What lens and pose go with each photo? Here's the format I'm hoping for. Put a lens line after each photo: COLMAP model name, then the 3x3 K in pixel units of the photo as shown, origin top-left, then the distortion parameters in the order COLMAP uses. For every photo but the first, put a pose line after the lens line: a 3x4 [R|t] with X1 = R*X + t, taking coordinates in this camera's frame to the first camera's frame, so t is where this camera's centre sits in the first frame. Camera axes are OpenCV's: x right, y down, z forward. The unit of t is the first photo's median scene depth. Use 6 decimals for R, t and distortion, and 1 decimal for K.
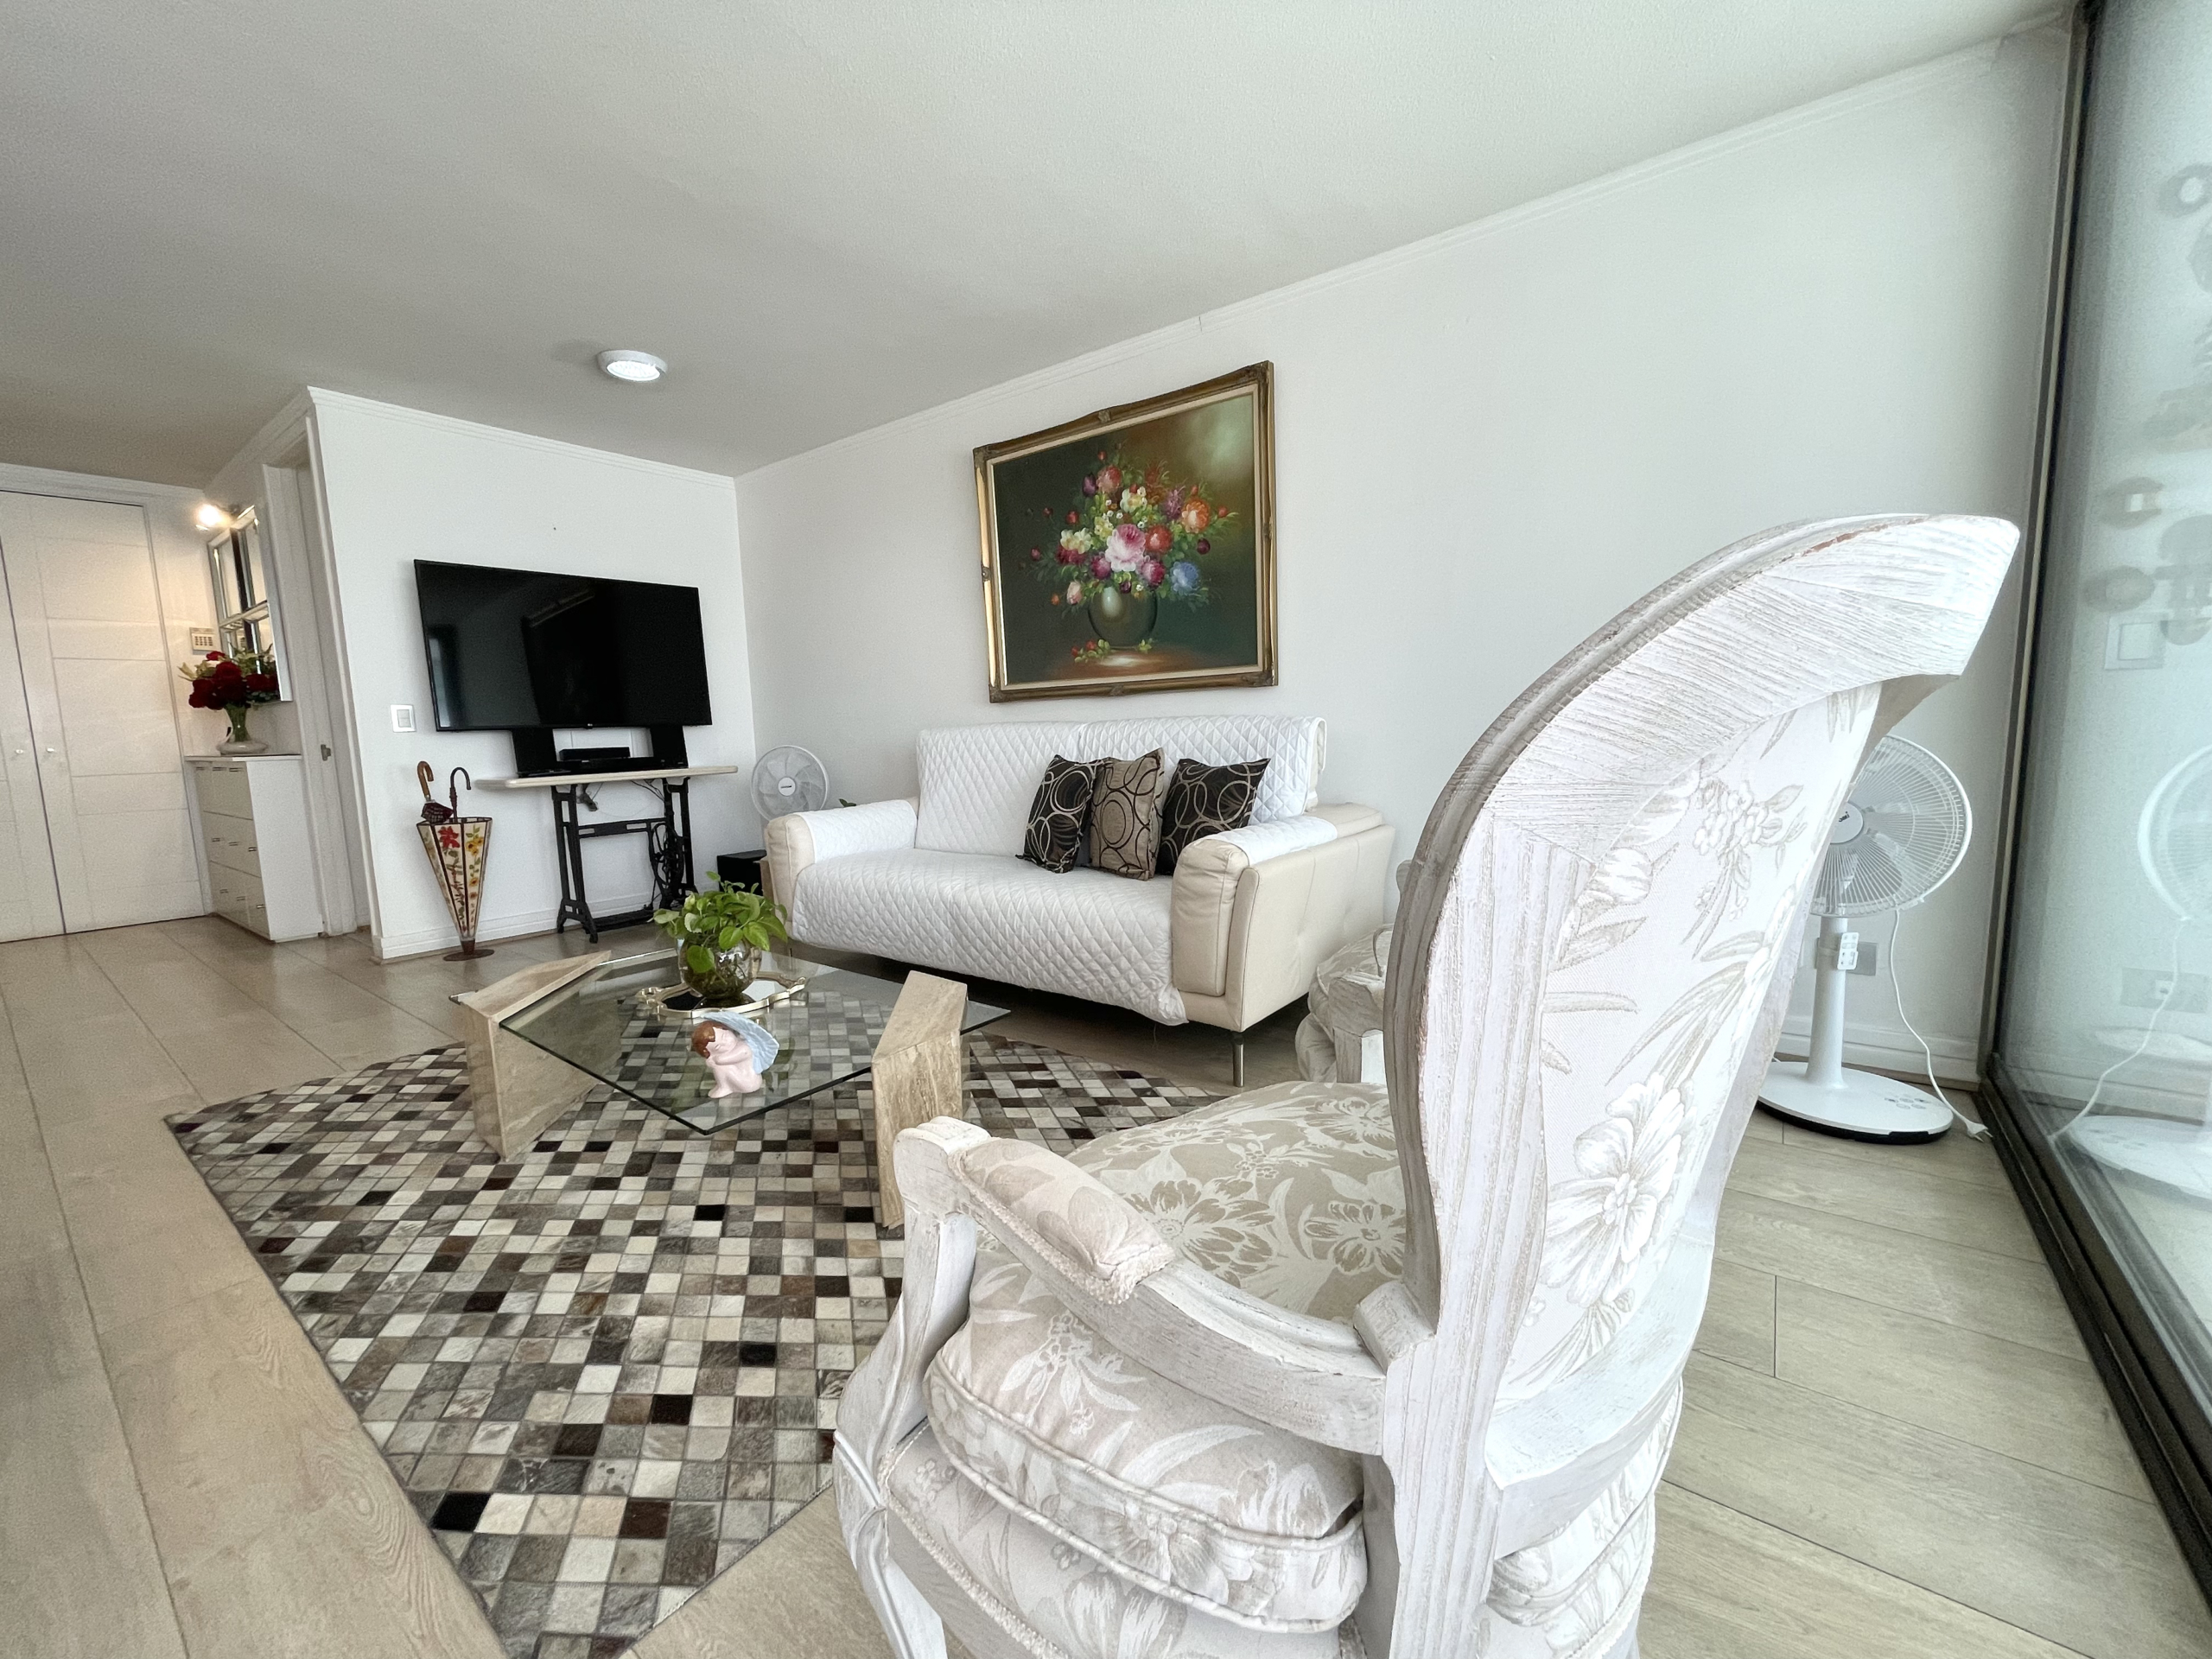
lens RADIAL K [[891.6, 0, 1095.3], [0, 891.6, 834.8], [0, 0, 1]] dist [-0.001829, 0.000865]
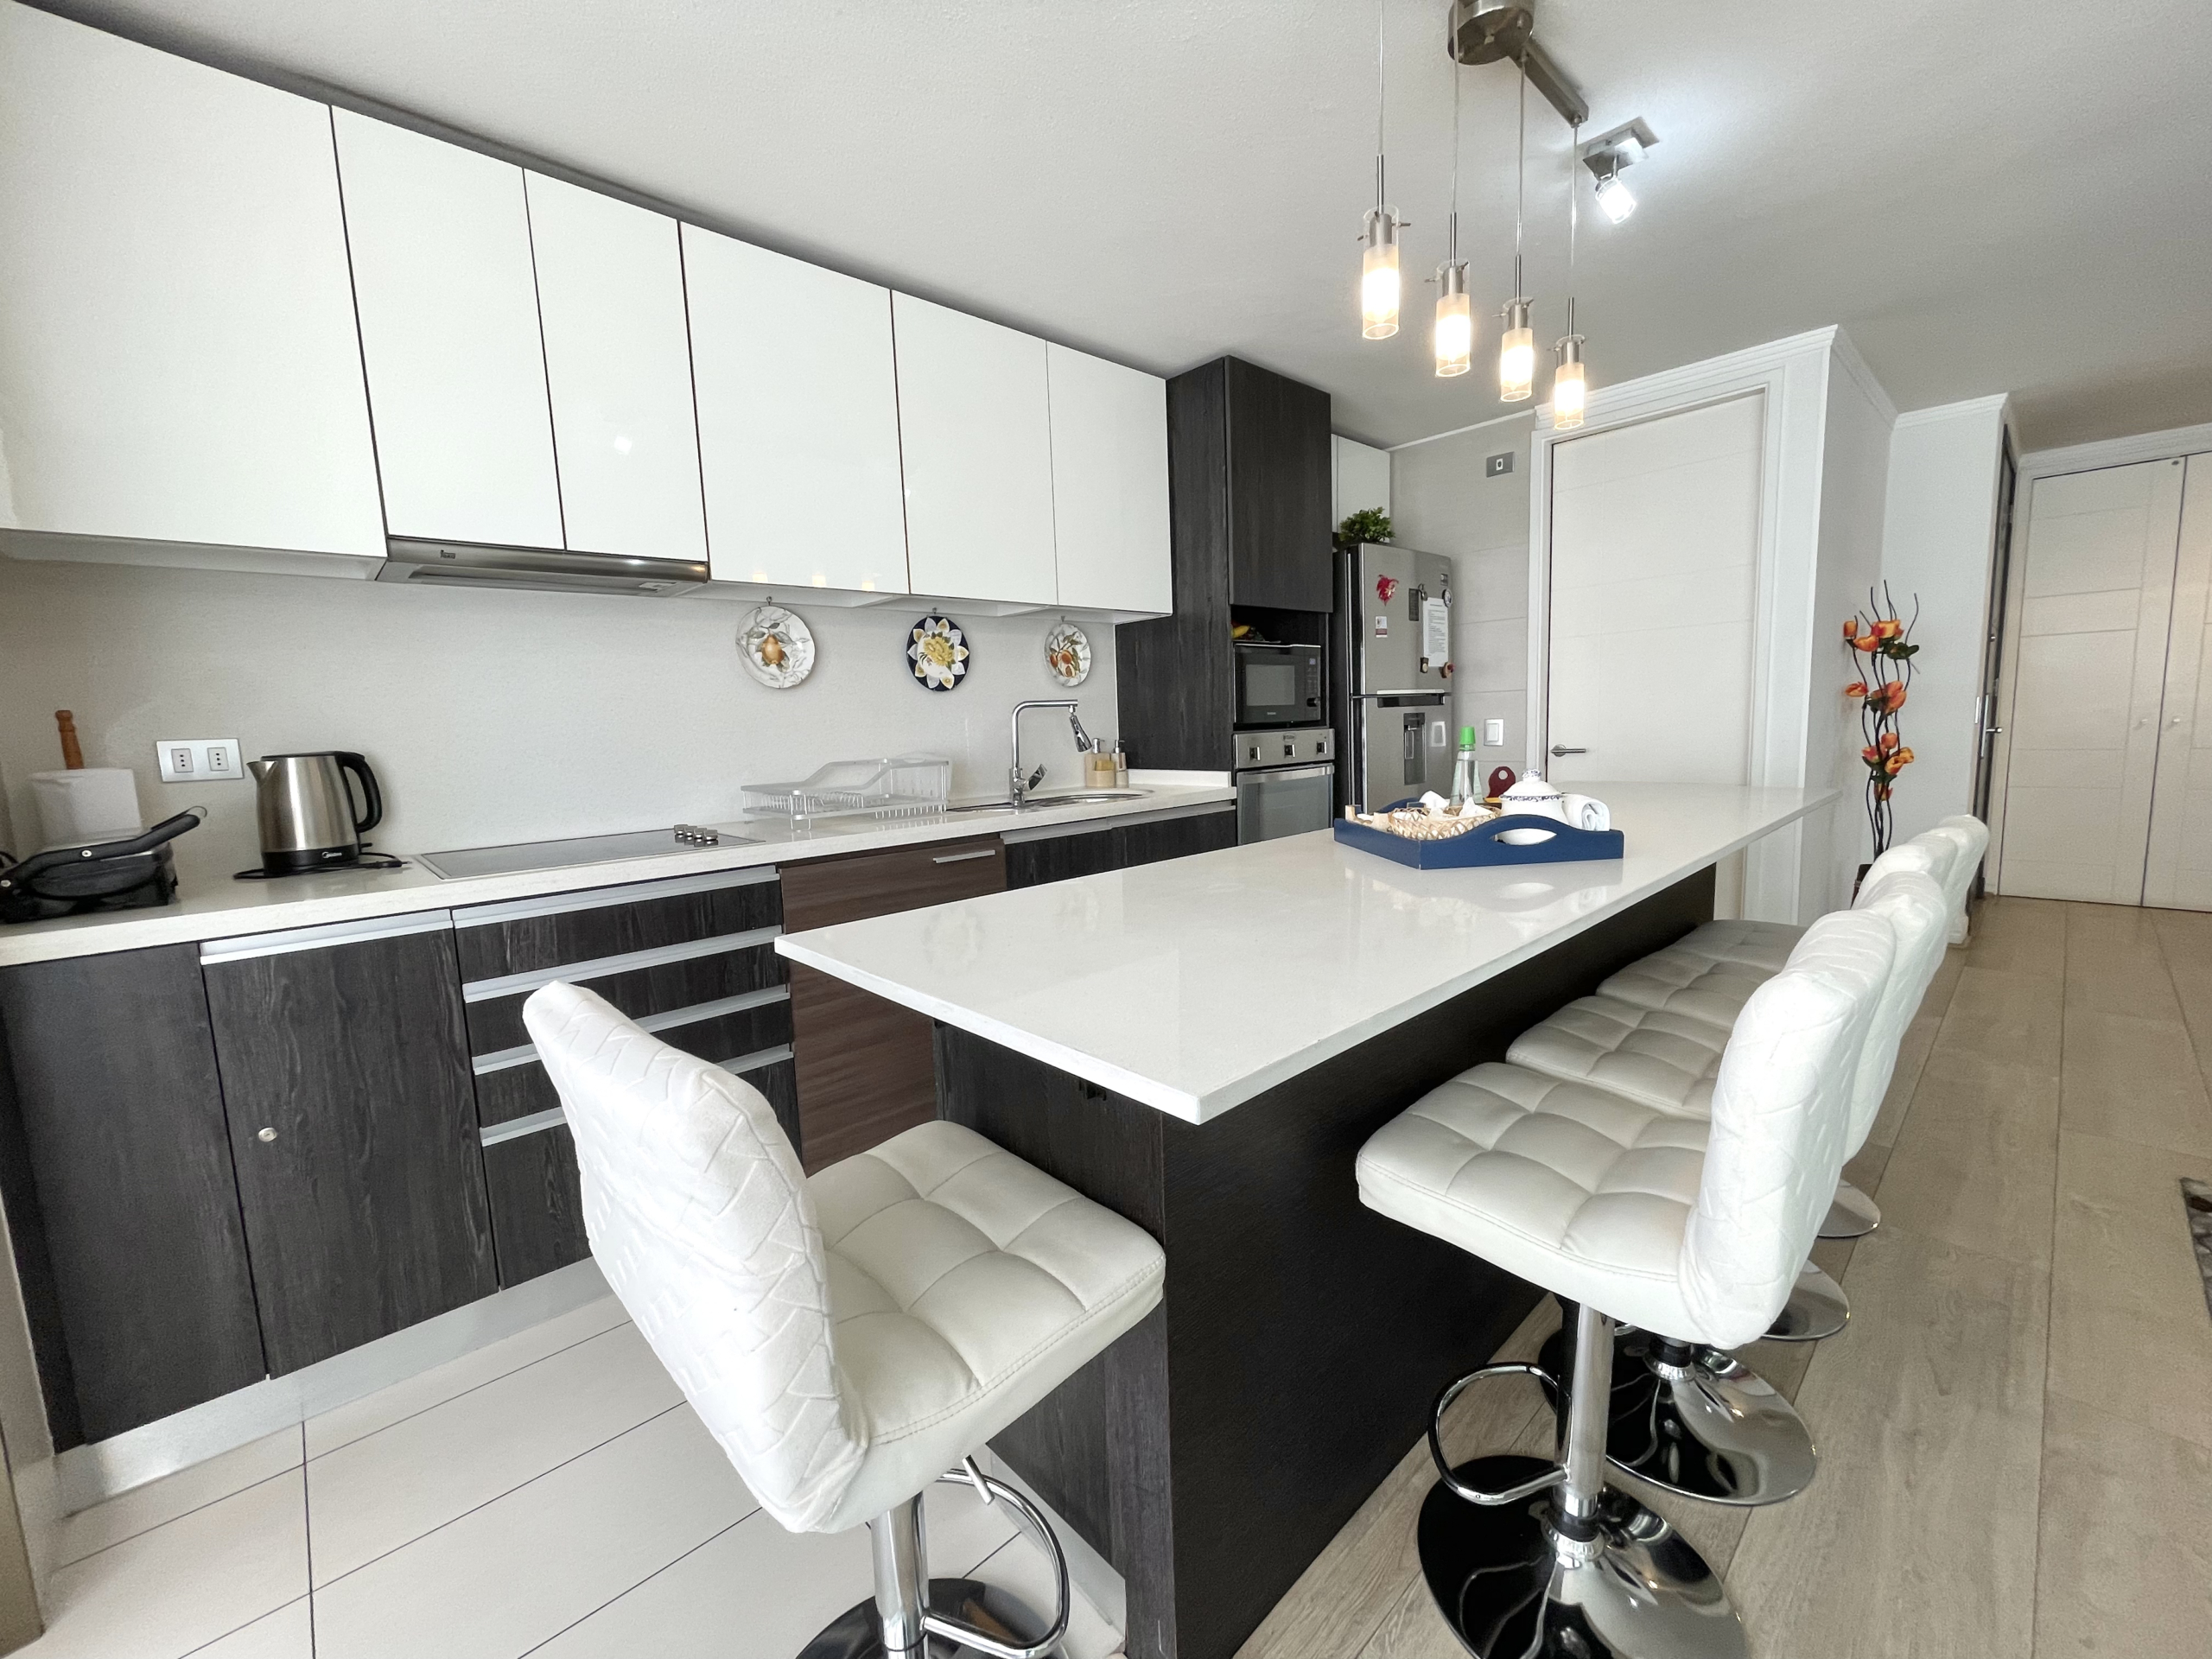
lens RADIAL K [[891.6, 0, 1096.6], [0, 891.6, 832.4], [0, 0, 1]] dist [-0.001829, 0.000865]
pose [[-0.168865, 0.156917, -0.973068, -0.016537], [-0.075290, 0.982308, 0.171473, -0.085262], [0.982759, 0.102218, -0.154063, 0.006176]]
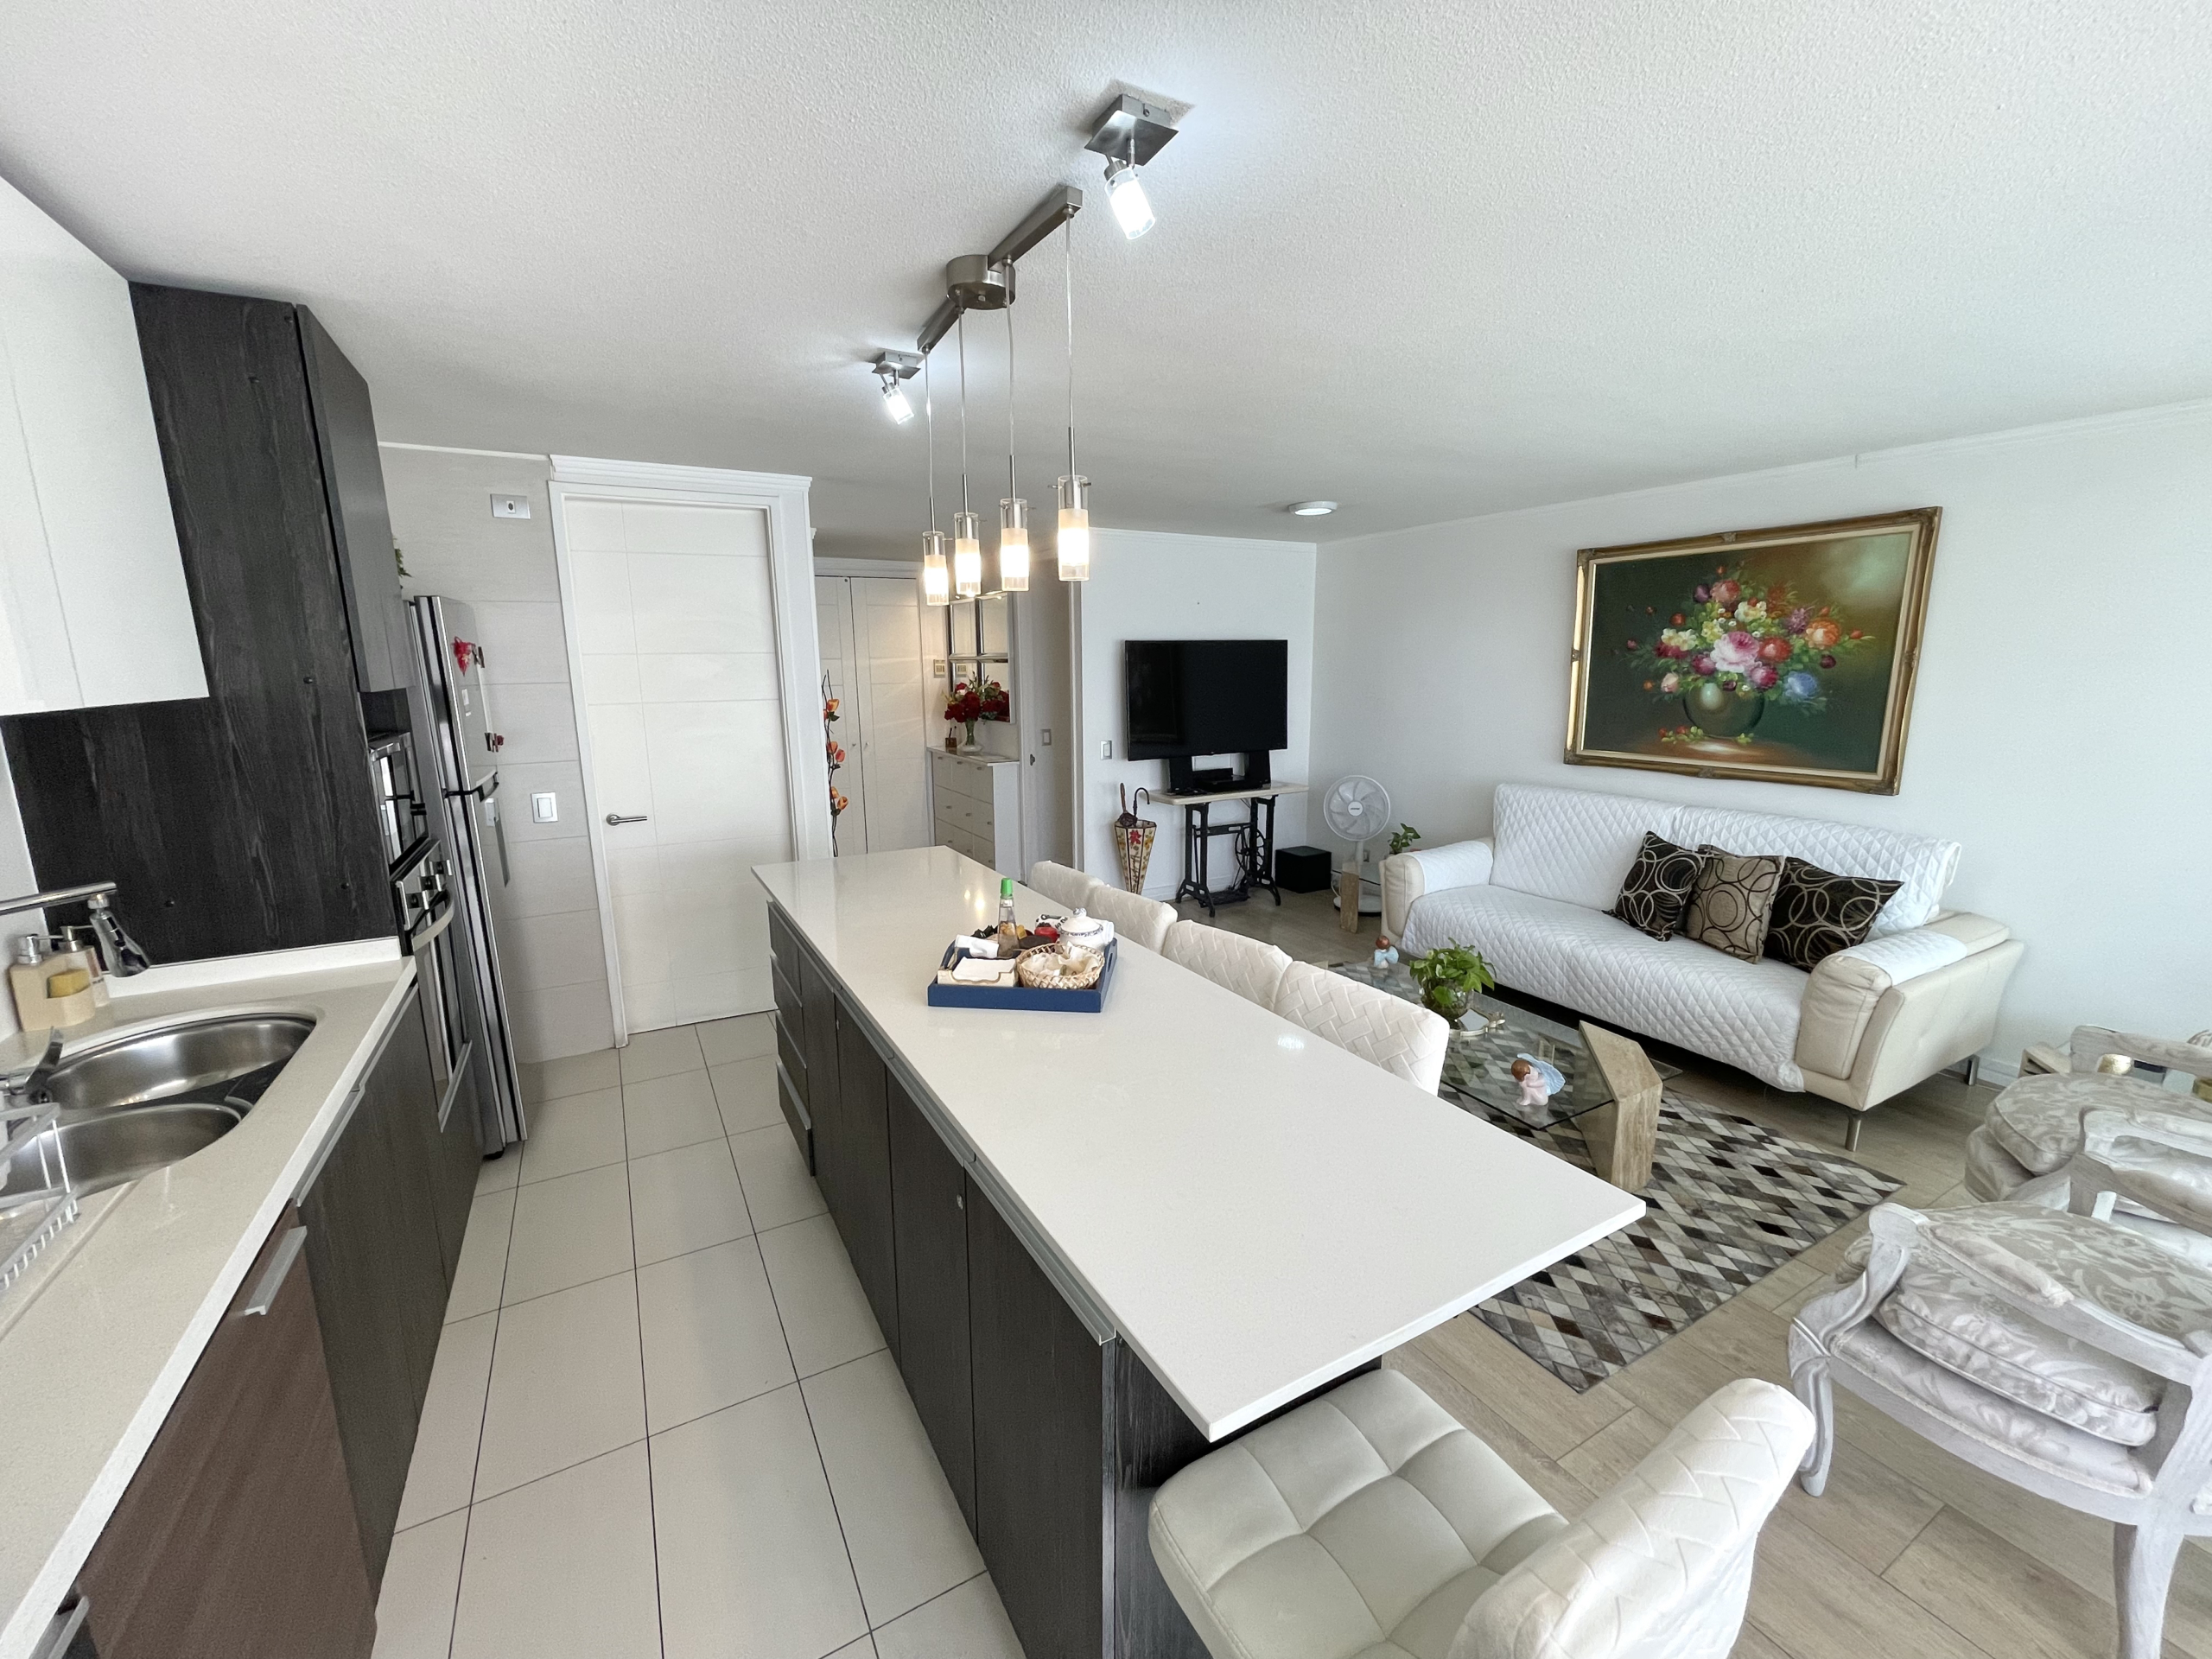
lens RADIAL K [[891.6, 0, 1094.4], [0, 891.6, 831.5], [0, 0, 1]] dist [-0.001829, 0.000865]
pose [[0.917601, 0.094990, -0.385986, -0.312759], [-0.065071, 0.993824, 0.089884, -0.175408], [0.392140, -0.057361, 0.918115, -0.460861]]
